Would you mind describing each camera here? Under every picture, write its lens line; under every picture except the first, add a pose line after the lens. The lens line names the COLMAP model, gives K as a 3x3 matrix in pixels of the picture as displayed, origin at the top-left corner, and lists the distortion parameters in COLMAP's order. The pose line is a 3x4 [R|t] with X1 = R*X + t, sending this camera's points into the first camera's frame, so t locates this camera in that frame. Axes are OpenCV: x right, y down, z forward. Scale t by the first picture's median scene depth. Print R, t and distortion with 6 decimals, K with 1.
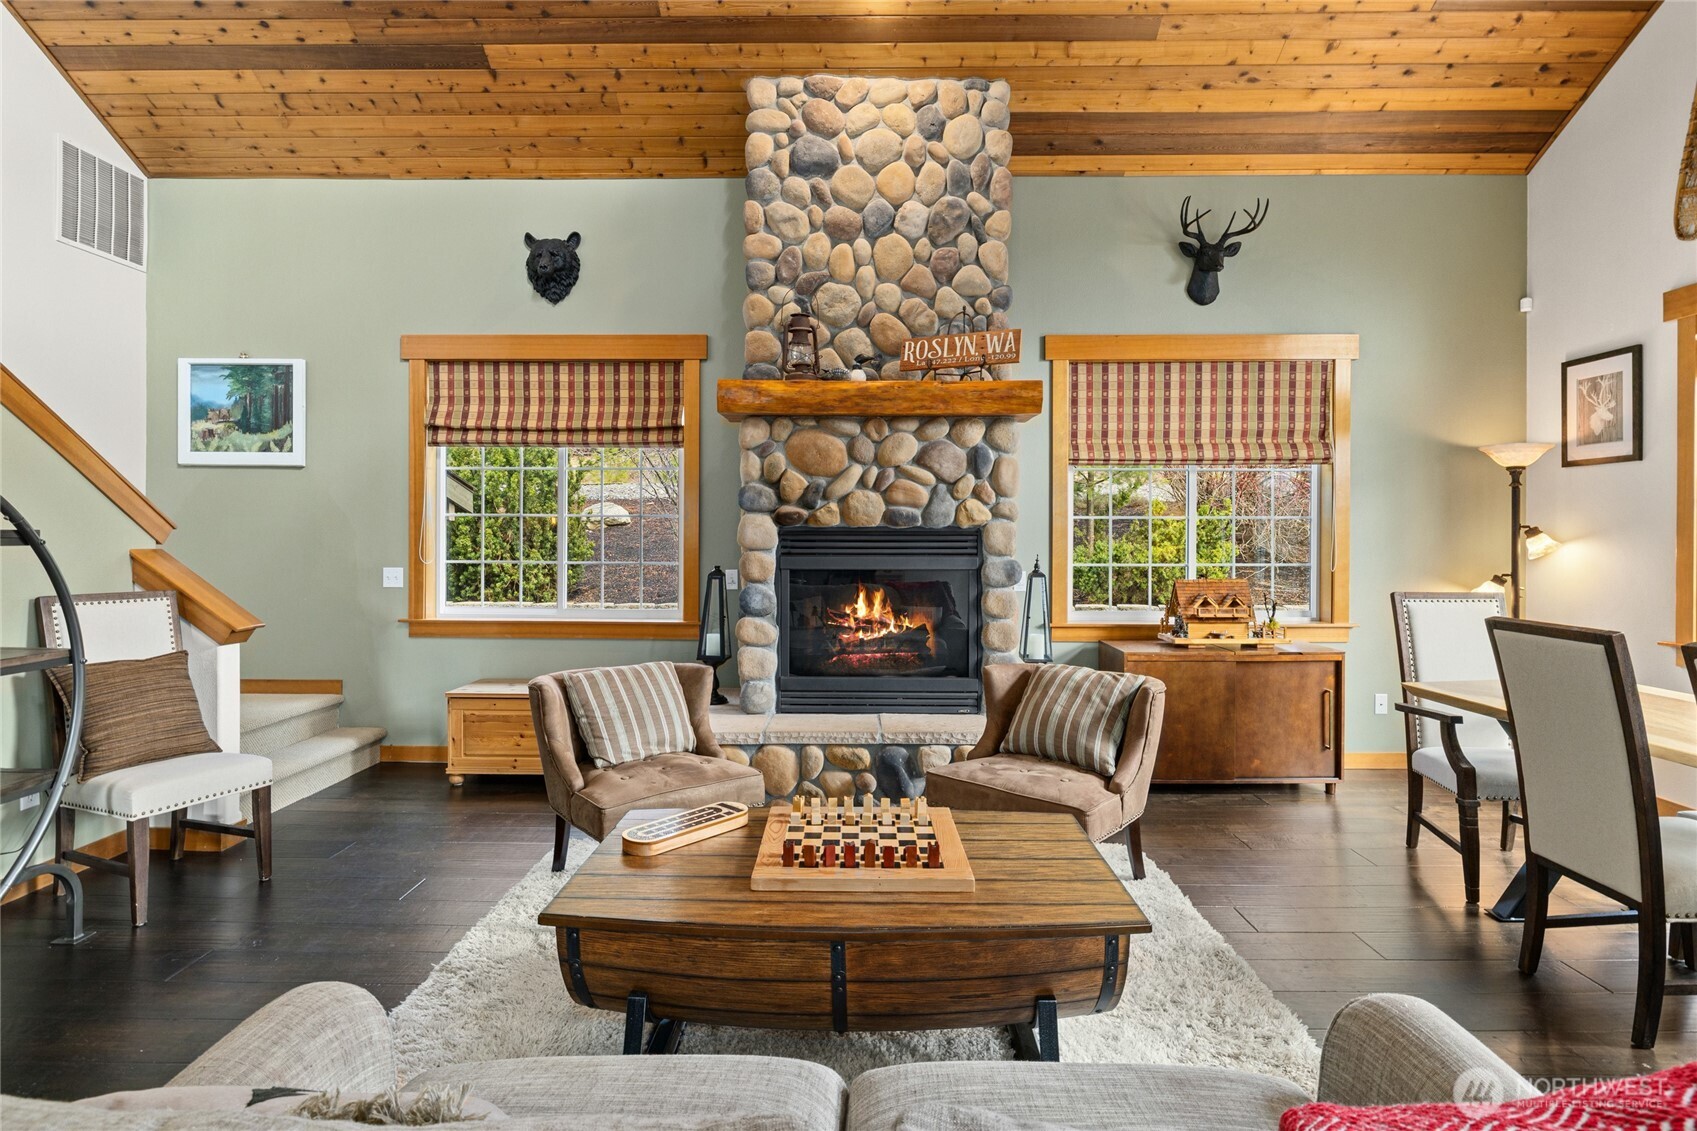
lens RADIAL K [[872.7, 0, 834.5], [0, 872.7, 529.9], [0, 0, 1]] dist [-0.003324, 0.001985]
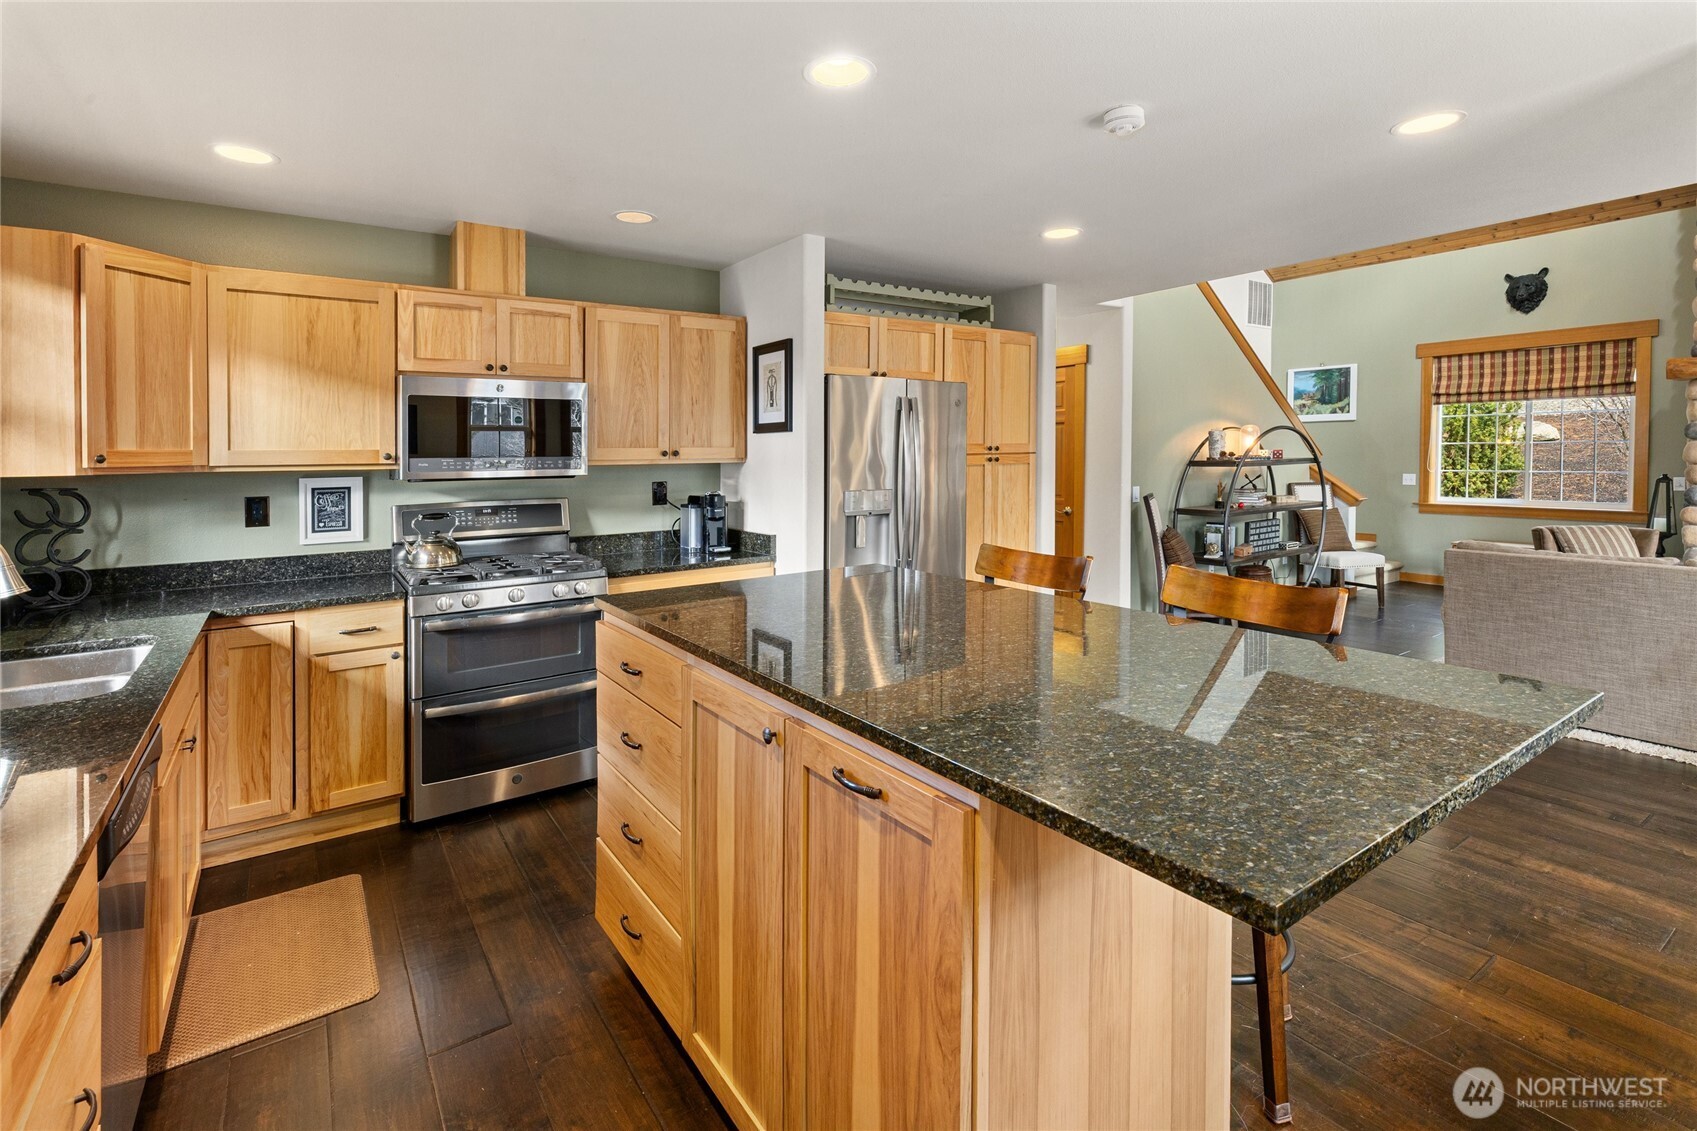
lens RADIAL K [[762.7, 0, 875.8], [0, 762.7, 482.8], [0, 0, 1]] dist [0.002555, -0.001458]
pose [[0.587112, 0.018867, -0.809286, 0.143186], [0.020342, 0.999069, 0.038048, -0.024212], [0.809250, -0.038801, 0.586181, -0.947282]]
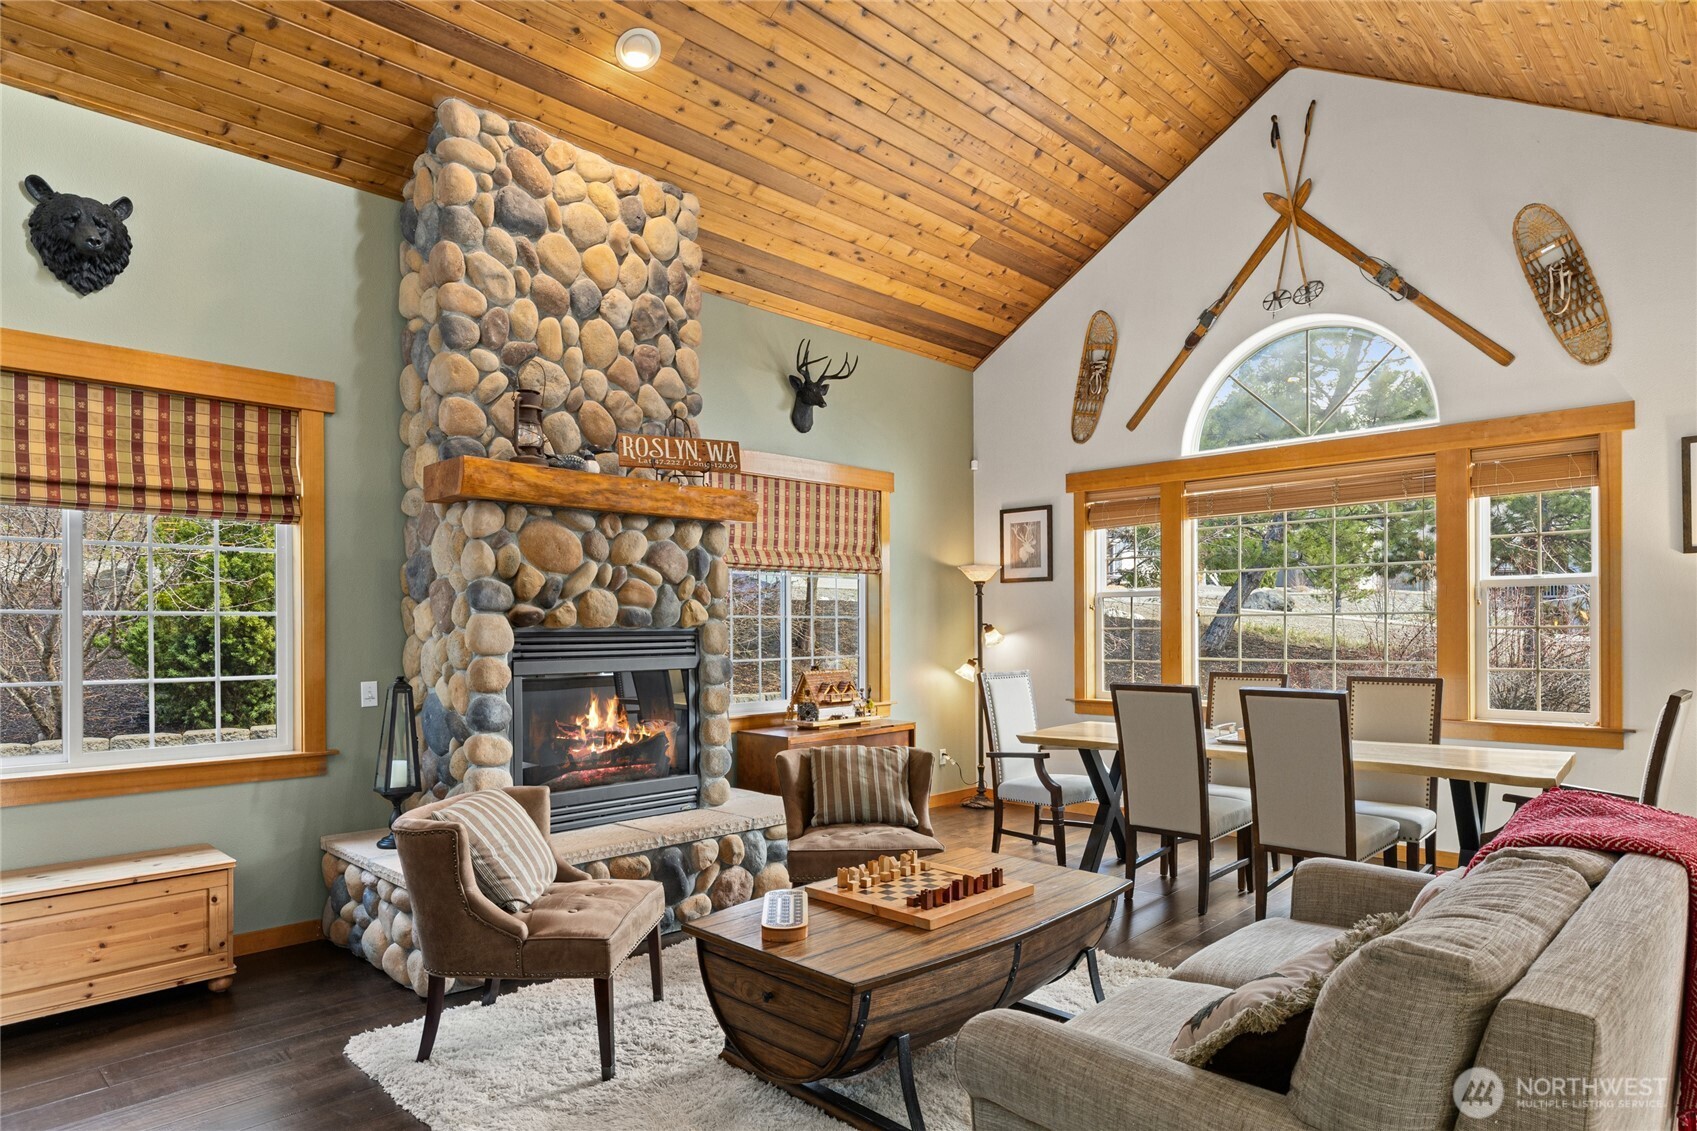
lens RADIAL K [[993.0, 0, 857.5], [0, 993.0, 618.3], [0, 0, 1]] dist [-0.003180, 0.004551]
pose [[0.680986, 0.000727, 0.732296, -0.531125], [0.005410, 0.999967, -0.006024, -0.005272], [-0.732277, 0.008064, 0.680959, 0.061066]]
